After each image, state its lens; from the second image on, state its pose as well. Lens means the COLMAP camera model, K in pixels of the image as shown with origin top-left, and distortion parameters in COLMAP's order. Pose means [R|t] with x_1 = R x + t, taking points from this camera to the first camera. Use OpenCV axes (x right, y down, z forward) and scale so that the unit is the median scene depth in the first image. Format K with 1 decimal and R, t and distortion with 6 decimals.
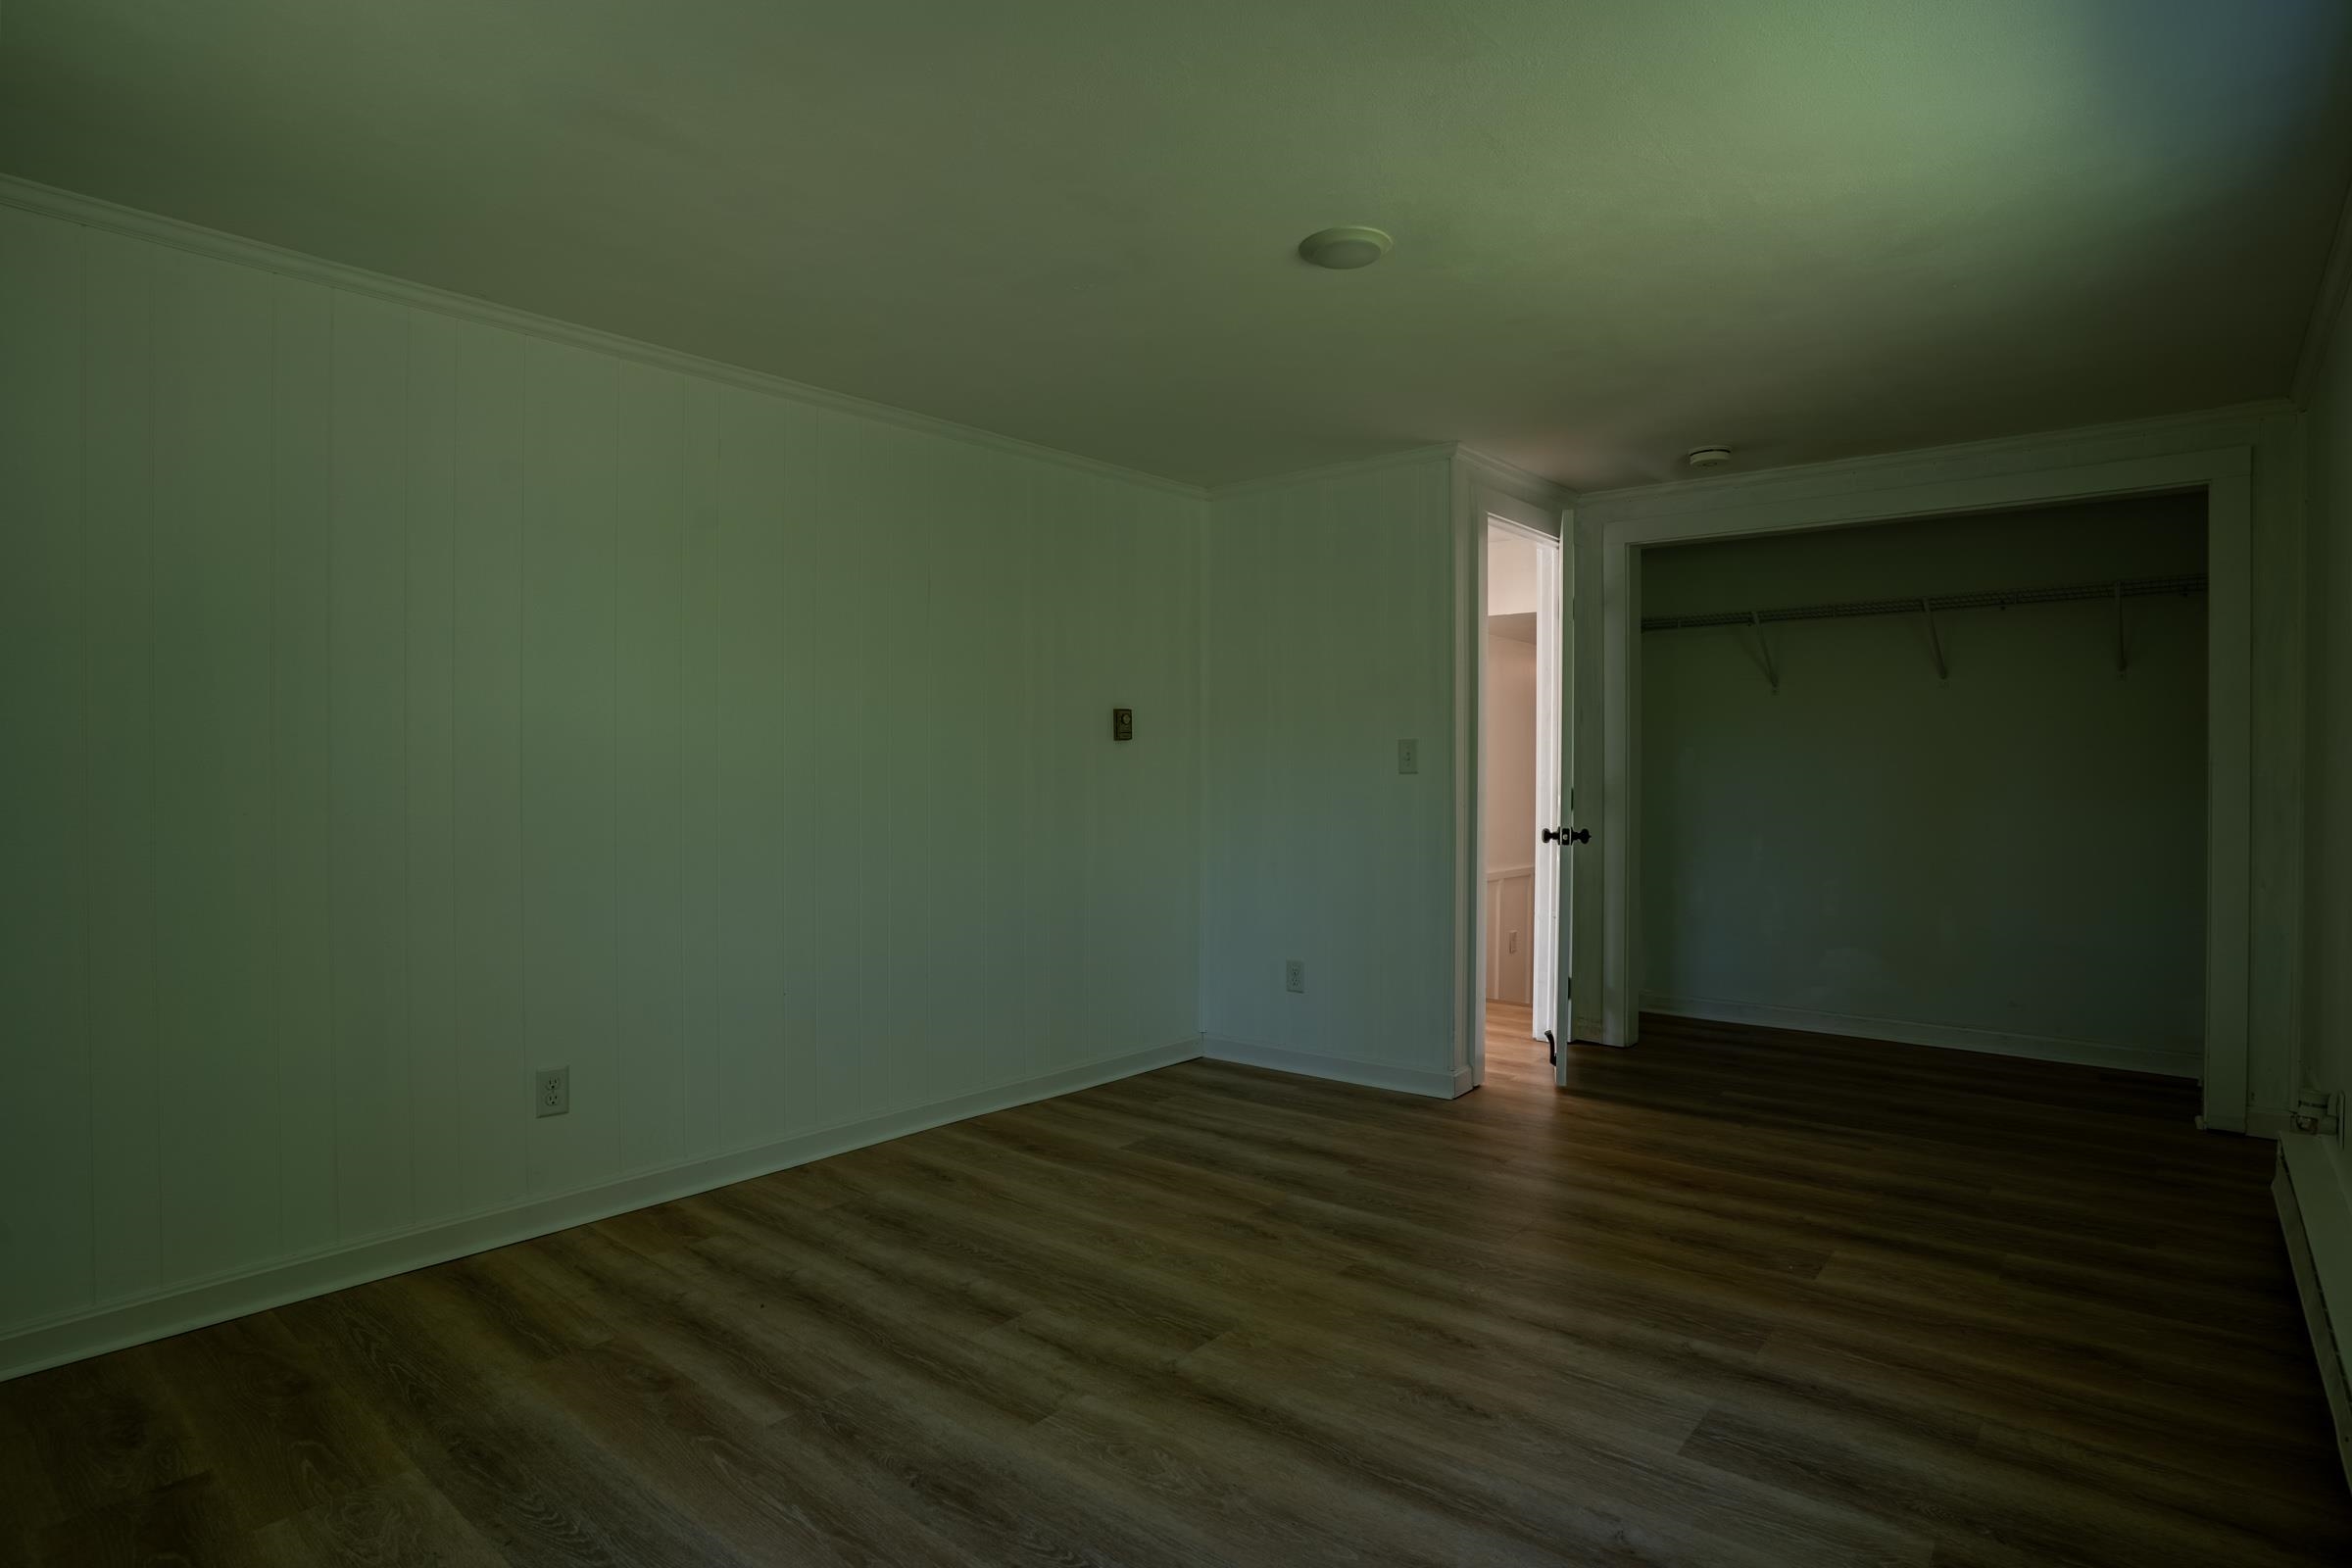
lens RADIAL K [[1155.6, 0, 1172.8], [0, 1155.6, 785.3], [0, 0, 1]] dist [-0.068336, 0.026634]
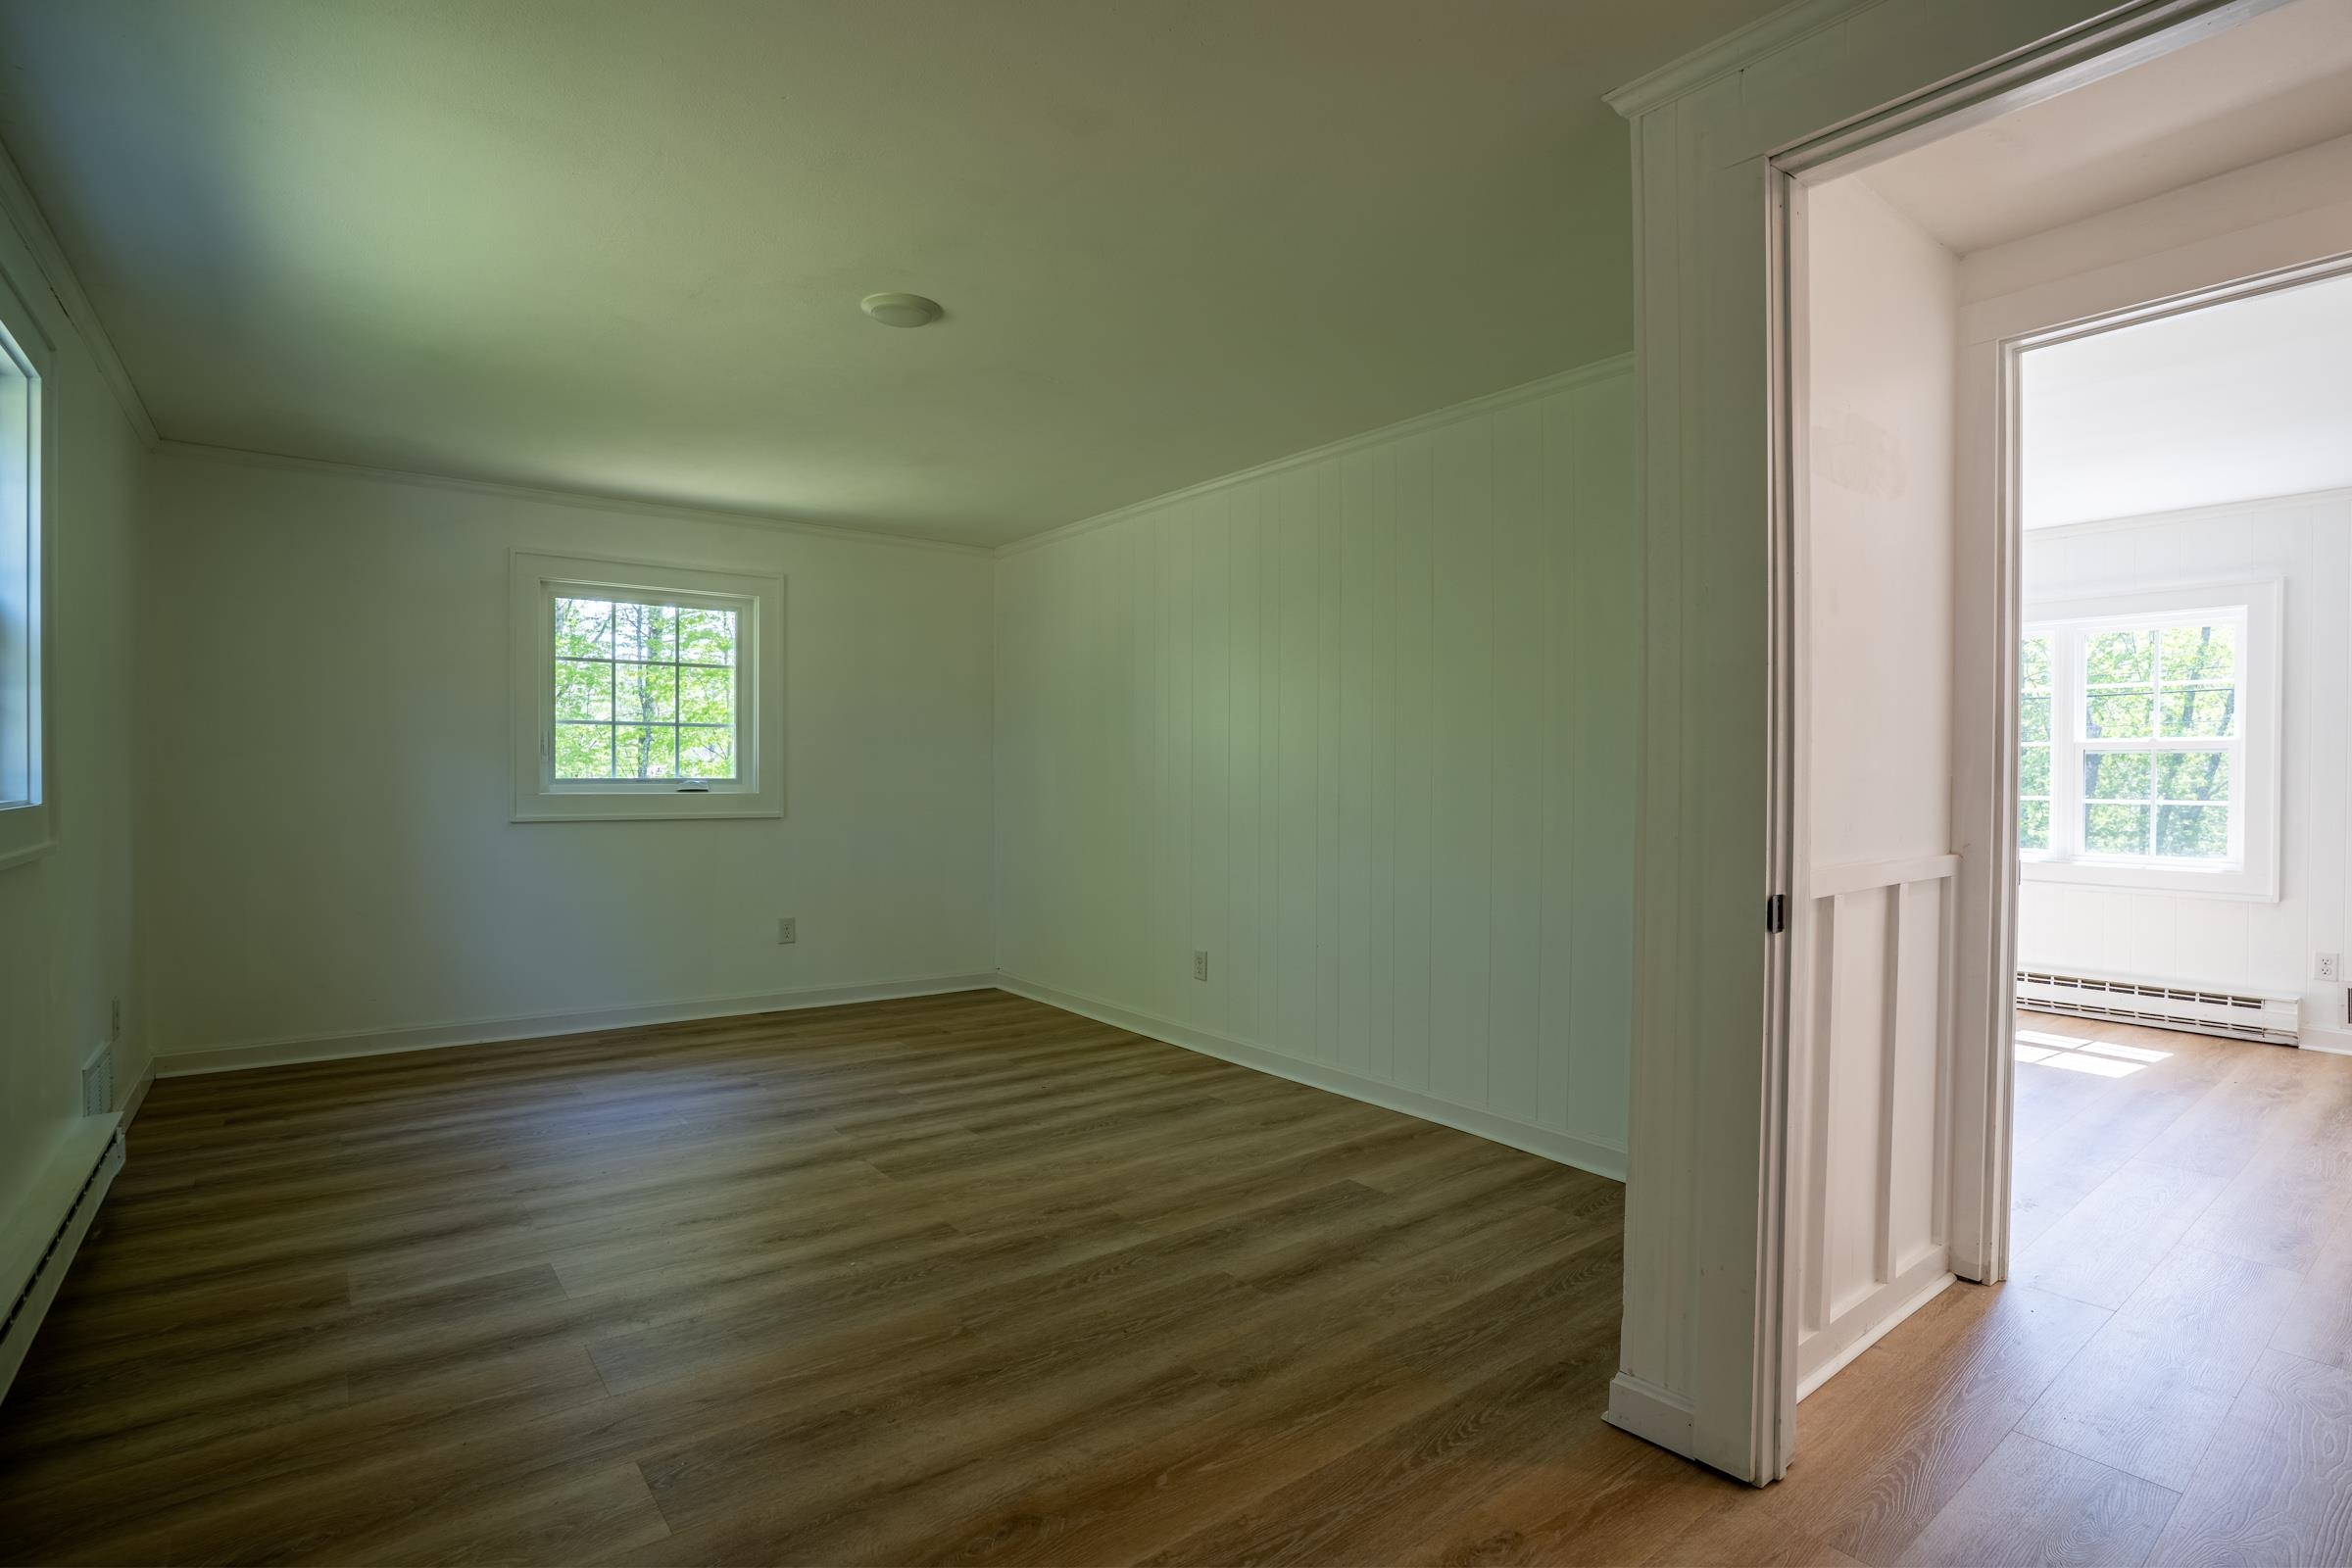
lens RADIAL K [[1155.6, 0, 1181.5], [0, 1155.6, 778.6], [0, 0, 1]] dist [-0.068336, 0.026634]
pose [[-0.183544, 0.006481, -0.982990, 1.095602], [-0.010509, 0.999908, 0.008555, -0.000766], [0.982955, 0.011900, -0.183459, 1.335636]]
